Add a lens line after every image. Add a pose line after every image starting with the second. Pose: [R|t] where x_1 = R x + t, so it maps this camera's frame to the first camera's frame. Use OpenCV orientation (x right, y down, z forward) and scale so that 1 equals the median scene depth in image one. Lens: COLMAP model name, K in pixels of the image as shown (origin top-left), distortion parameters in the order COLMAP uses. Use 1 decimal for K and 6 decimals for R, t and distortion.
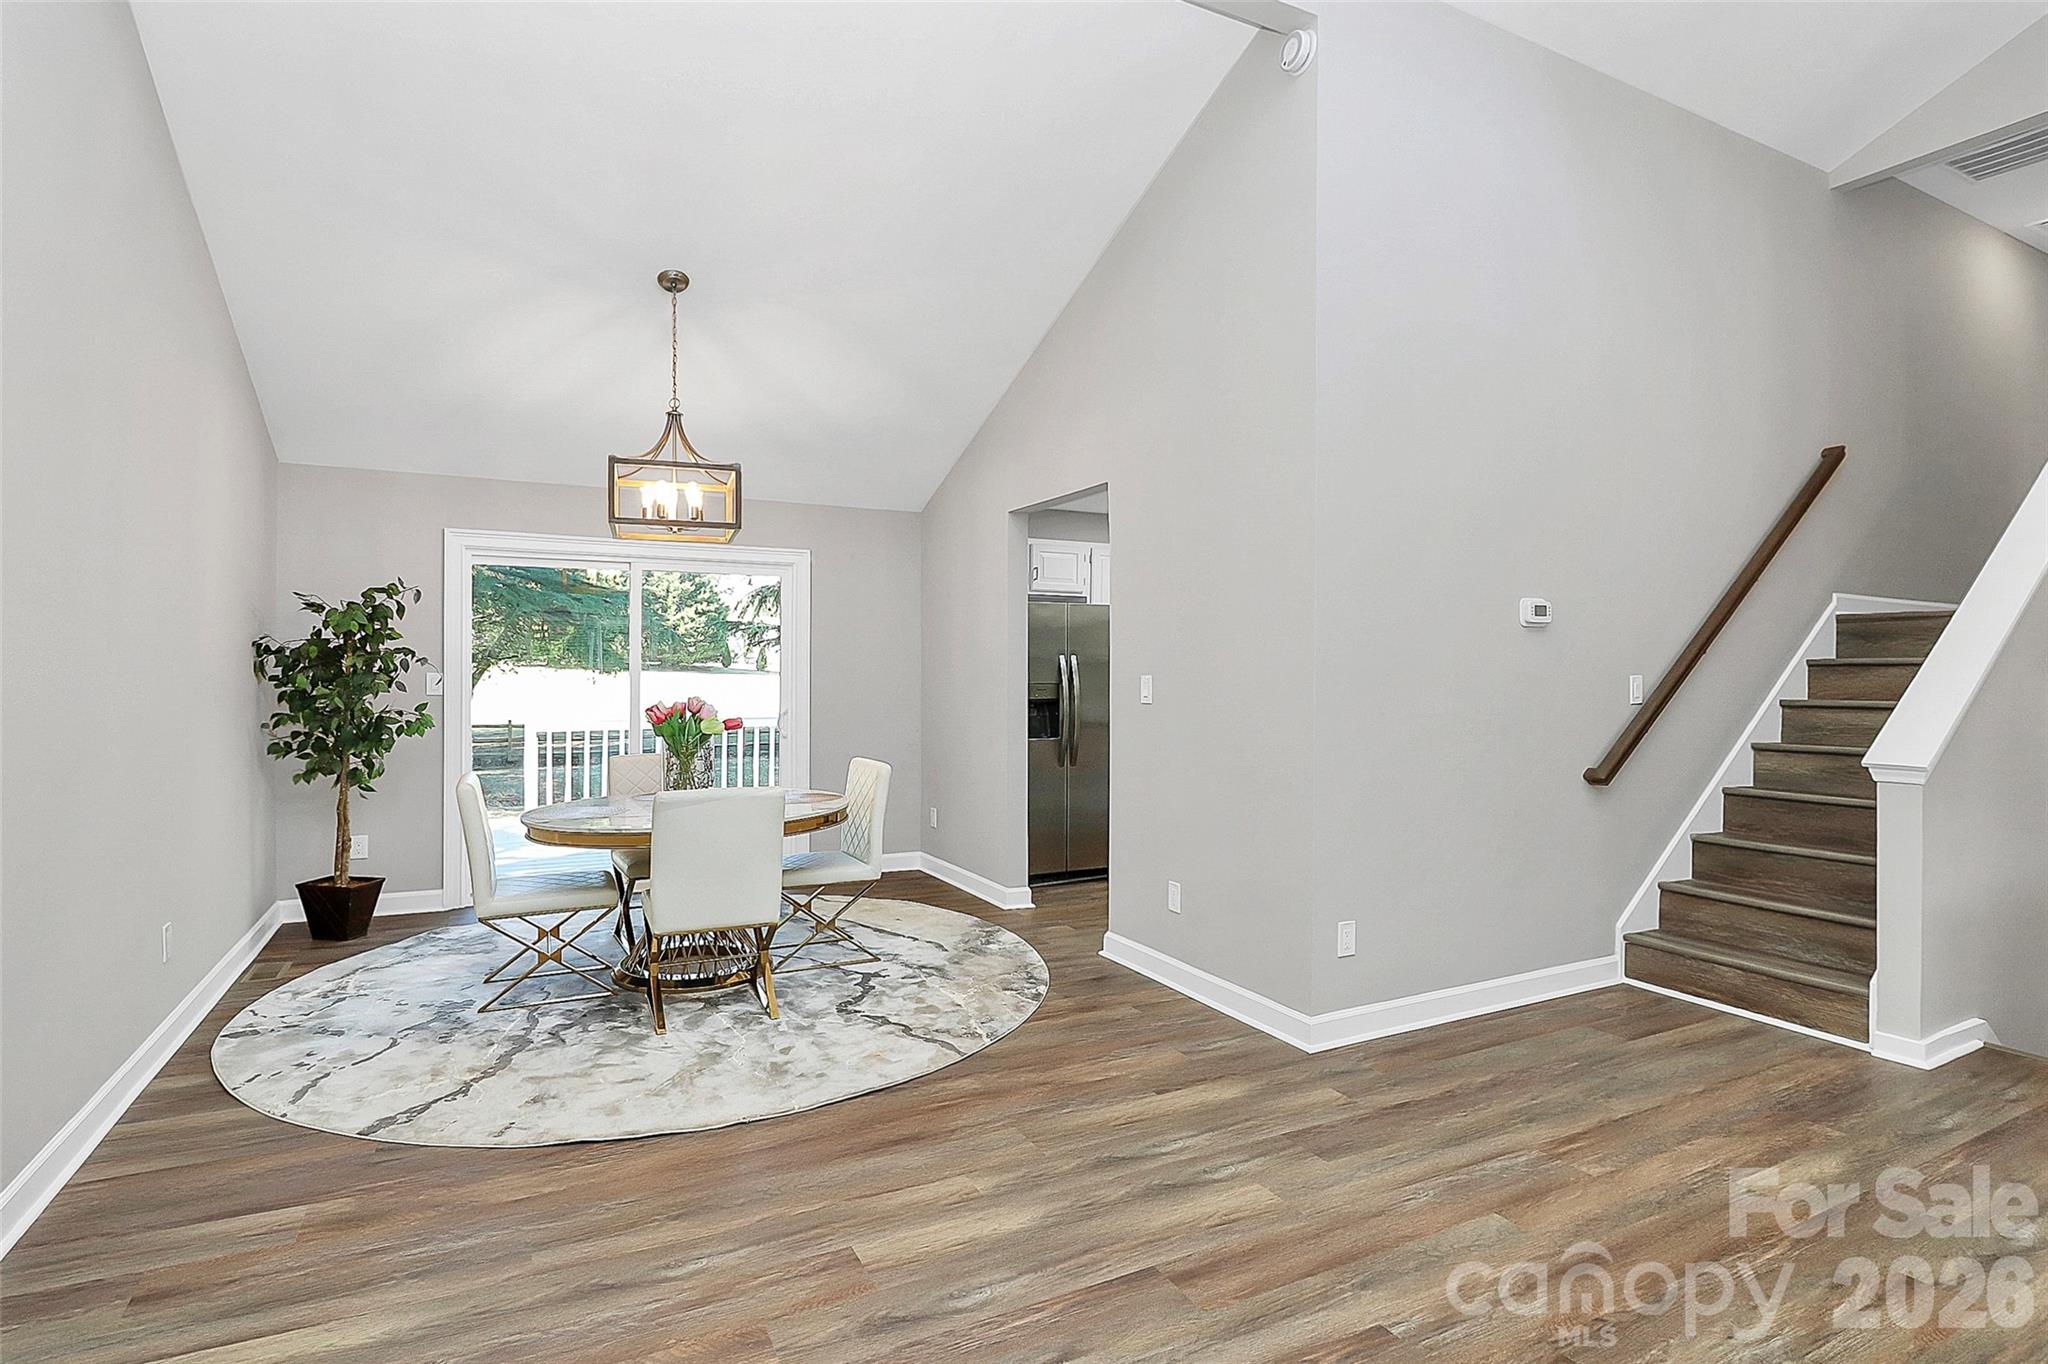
lens RADIAL K [[981.3, 0, 1028.2], [0, 981.3, 677.9], [0, 0, 1]] dist [-0.003001, -0.004856]
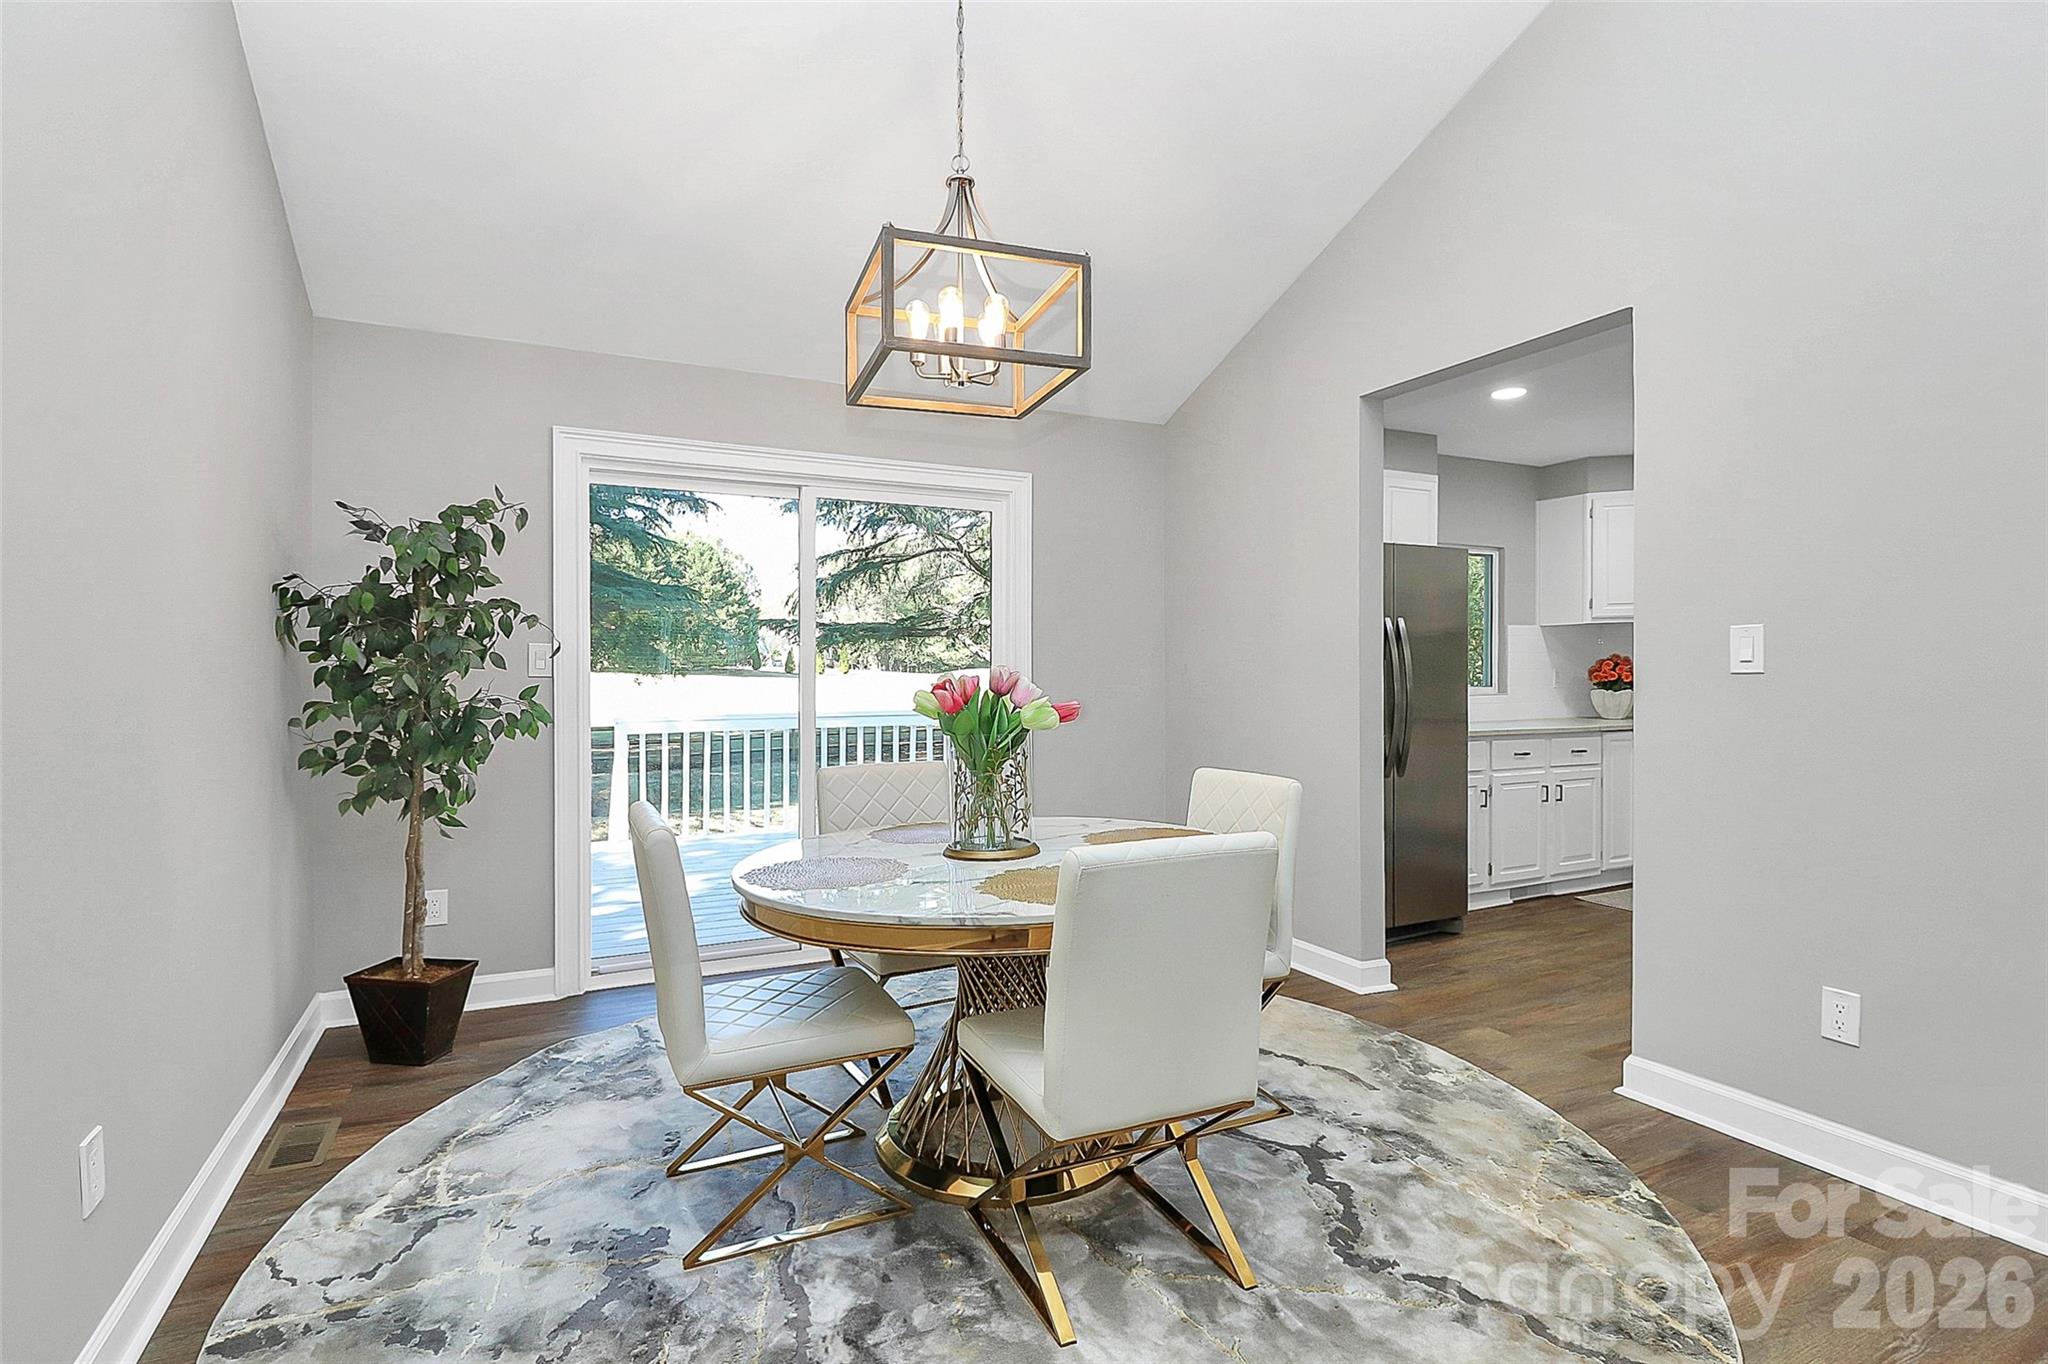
lens RADIAL K [[981.3, 0, 966.4], [0, 981.3, 678.8], [0, 0, 1]] dist [-0.003001, -0.004856]
pose [[0.997346, -0.010394, -0.072058, -0.302108], [0.010242, 0.999944, -0.002478, 0.026395], [0.072080, 0.001733, 0.997397, 0.399922]]
